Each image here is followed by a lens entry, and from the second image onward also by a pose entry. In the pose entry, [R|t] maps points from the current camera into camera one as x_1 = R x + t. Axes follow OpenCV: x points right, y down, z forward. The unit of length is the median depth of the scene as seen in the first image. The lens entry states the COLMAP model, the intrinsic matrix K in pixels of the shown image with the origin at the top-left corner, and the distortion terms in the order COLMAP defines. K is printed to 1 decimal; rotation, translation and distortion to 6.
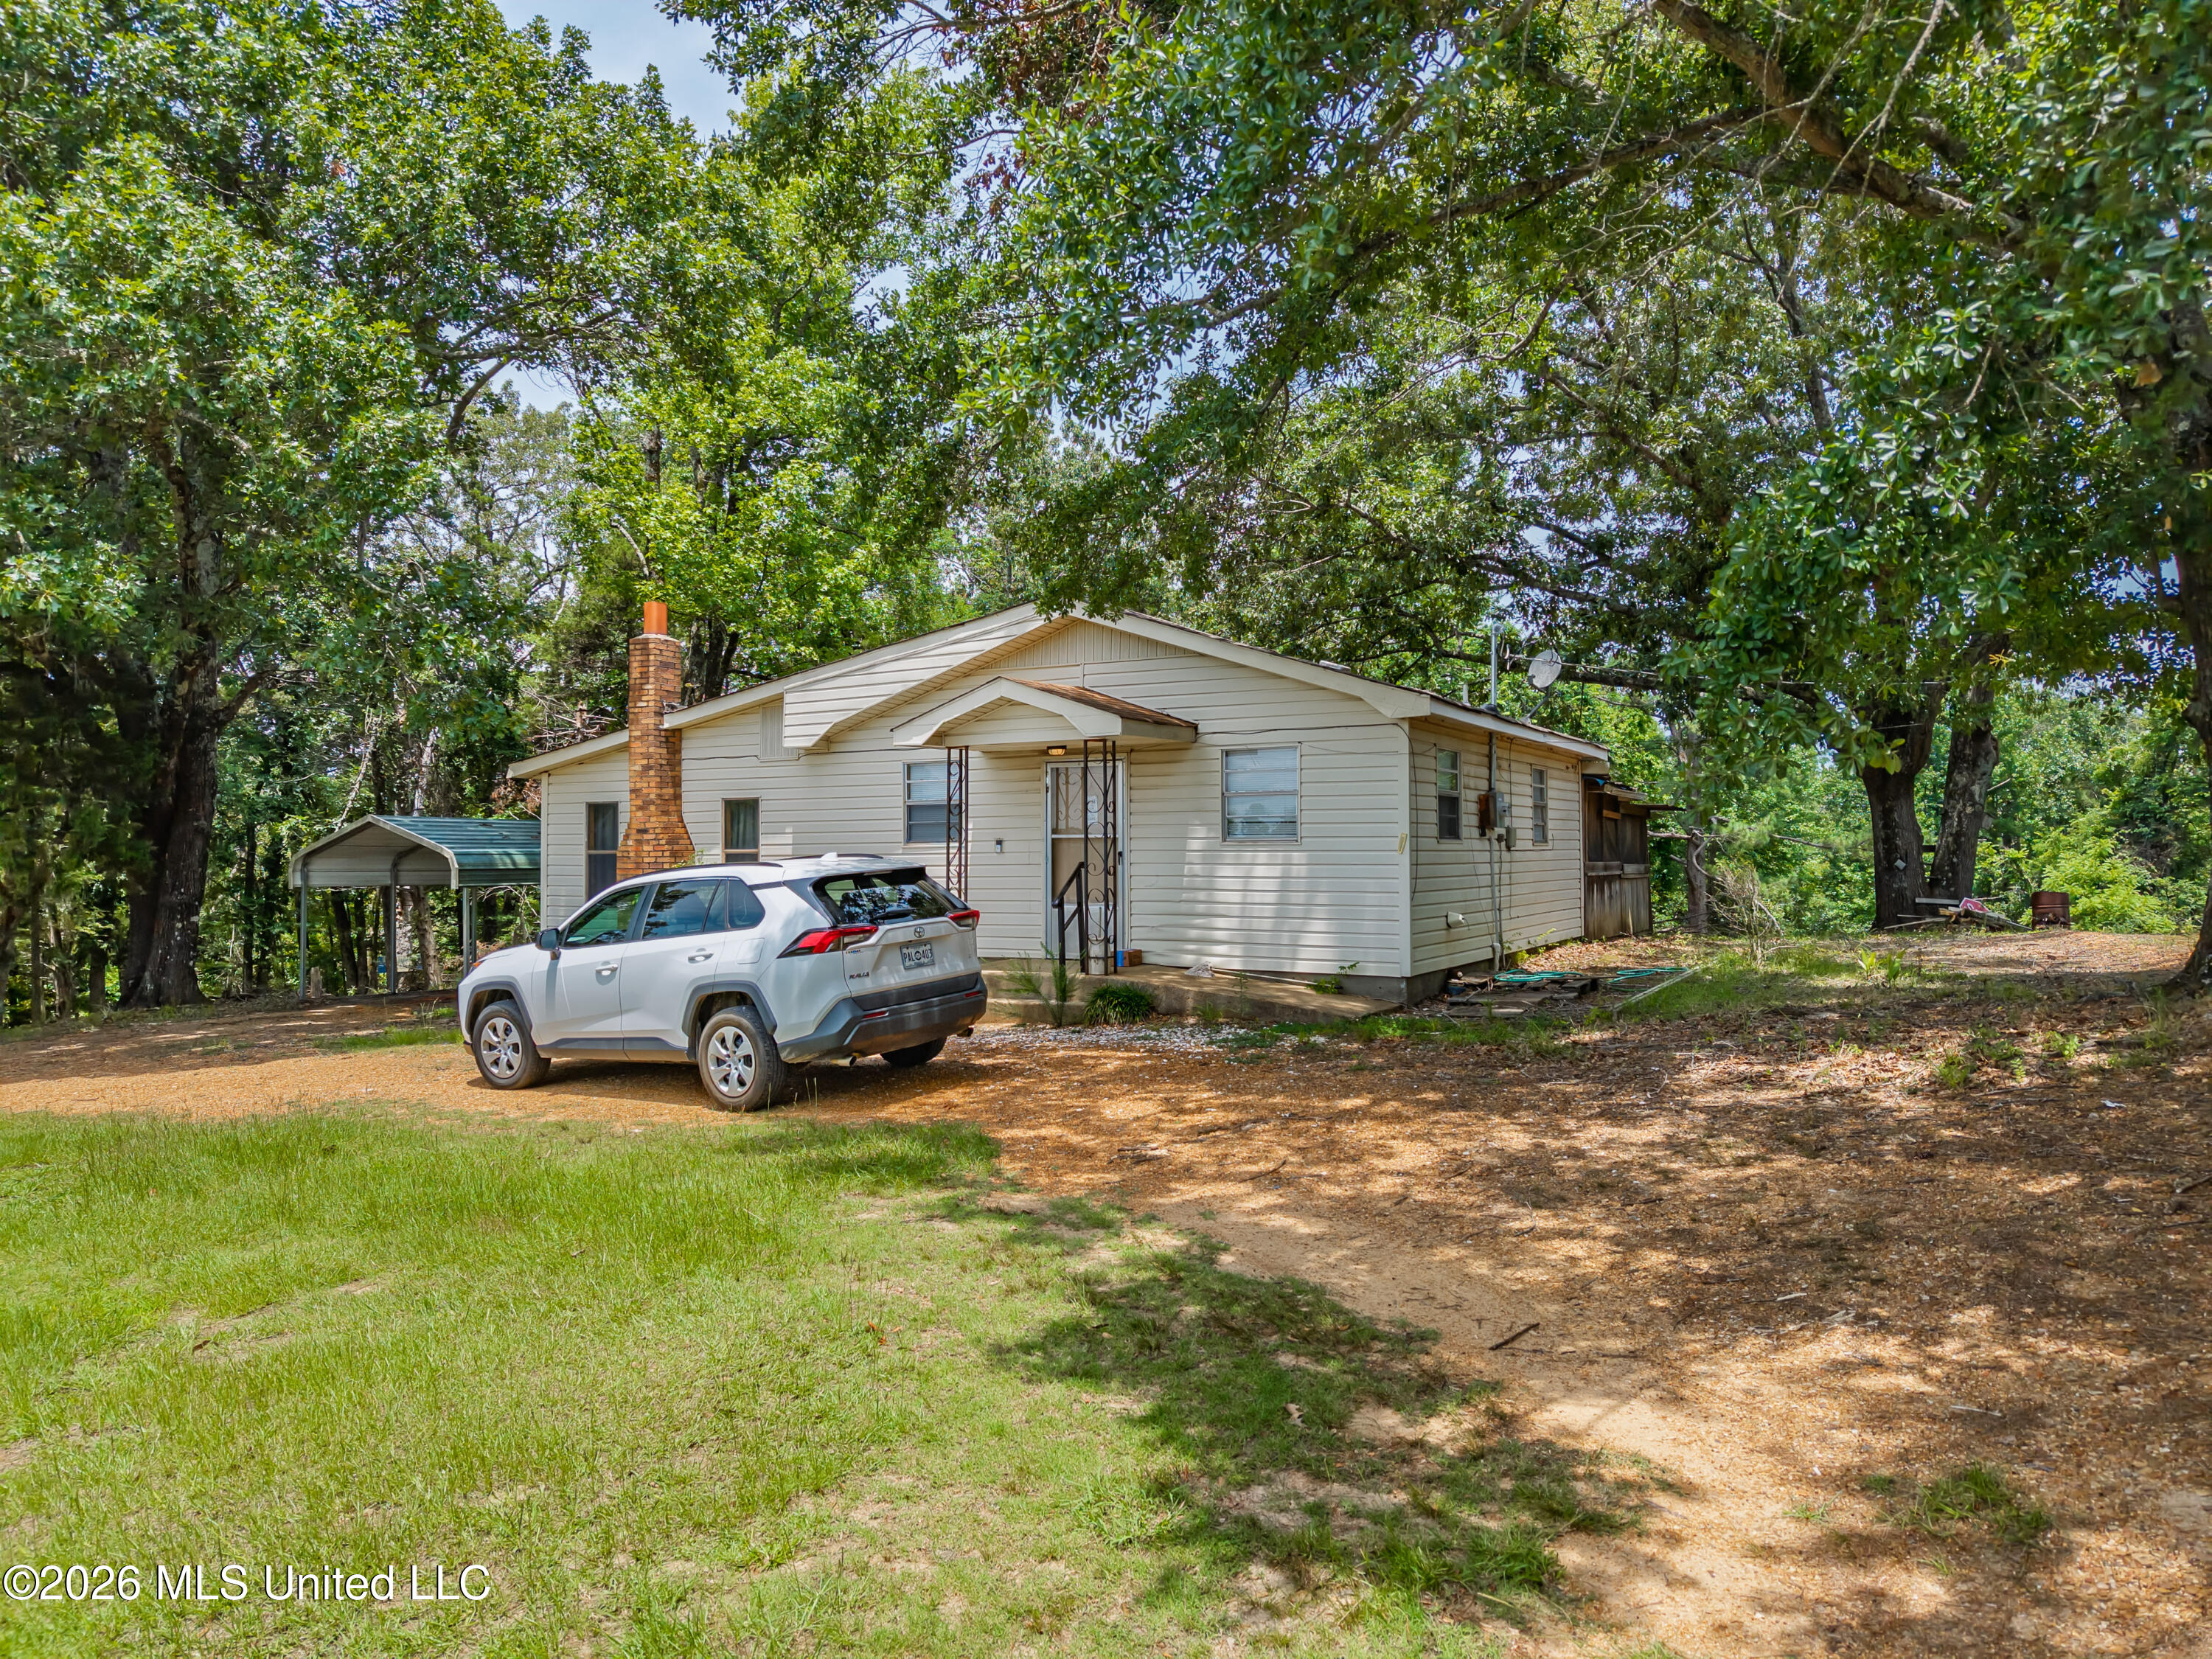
lens RADIAL K [[1507.1, 0, 1105.7], [0, 1507.1, 830.8], [0, 0, 1]] dist [0.019780, -0.015664]
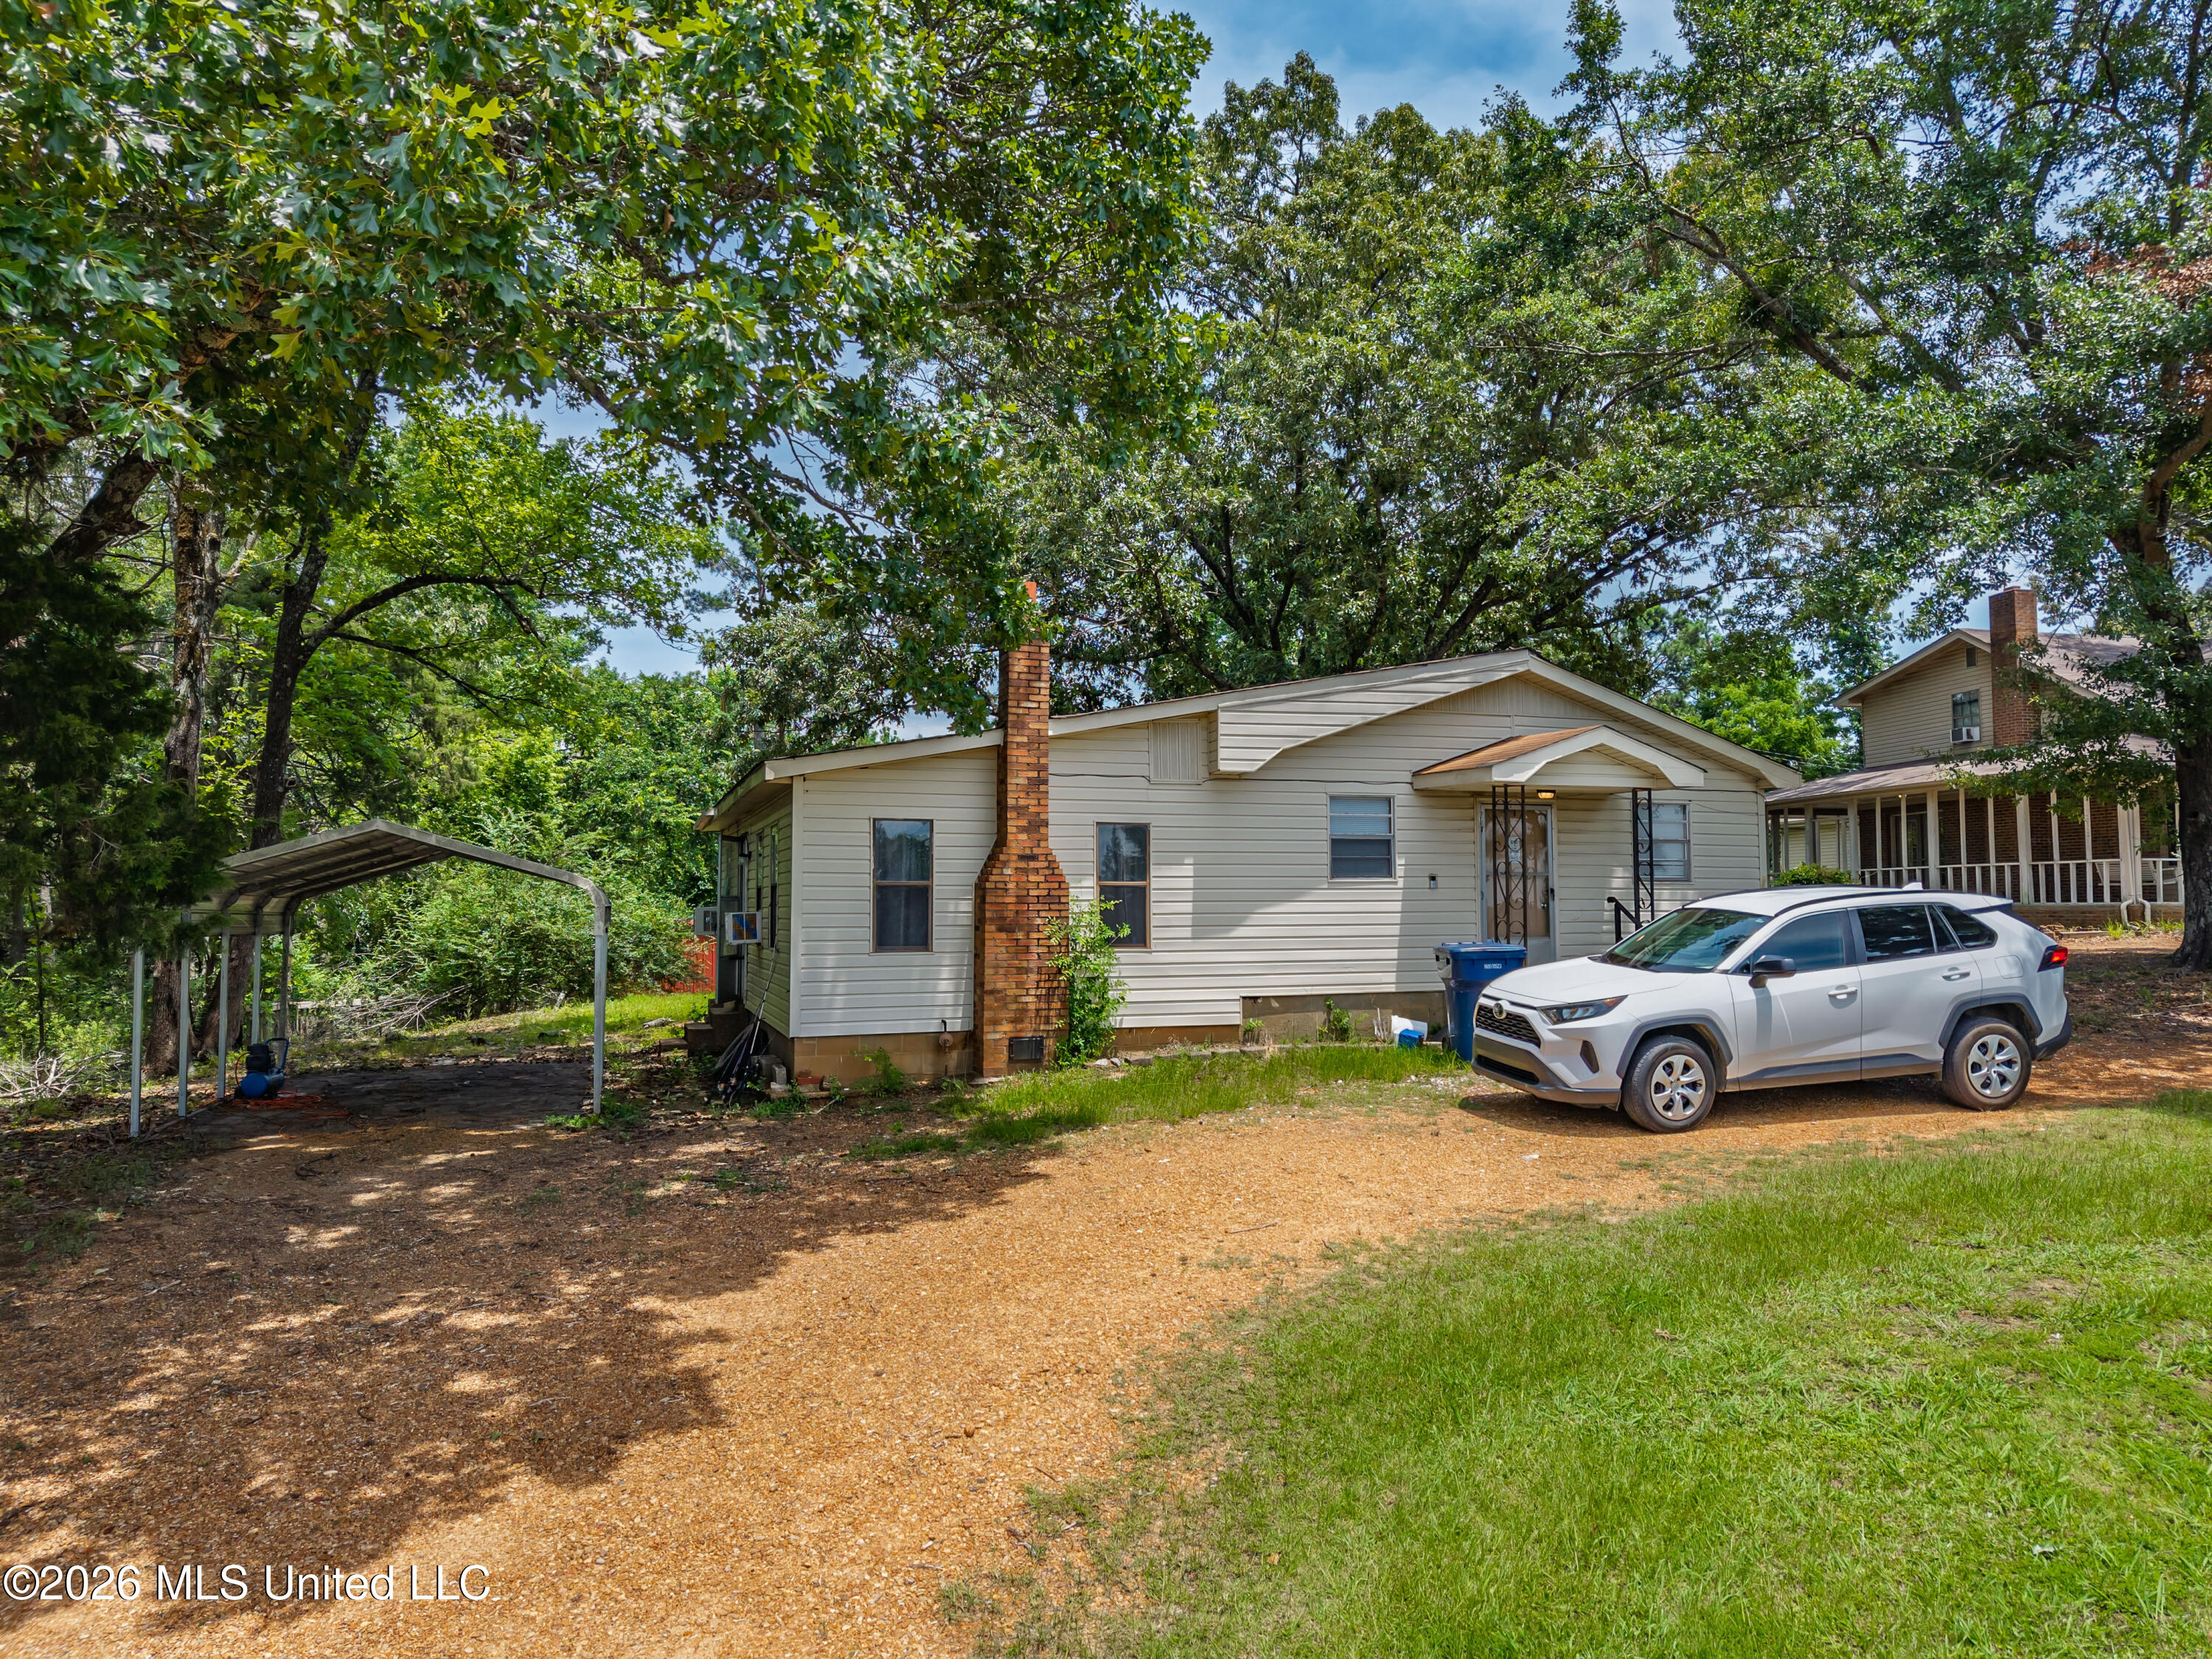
lens RADIAL K [[1507.1, 0, 1105.6], [0, 1507.1, 830.1], [0, 0, 1]] dist [0.019780, -0.015664]
pose [[0.672727, 0.036614, 0.738985, -1.357443], [-0.011850, 0.999180, -0.038718, 0.024697], [-0.739796, 0.017289, 0.672609, 0.638494]]
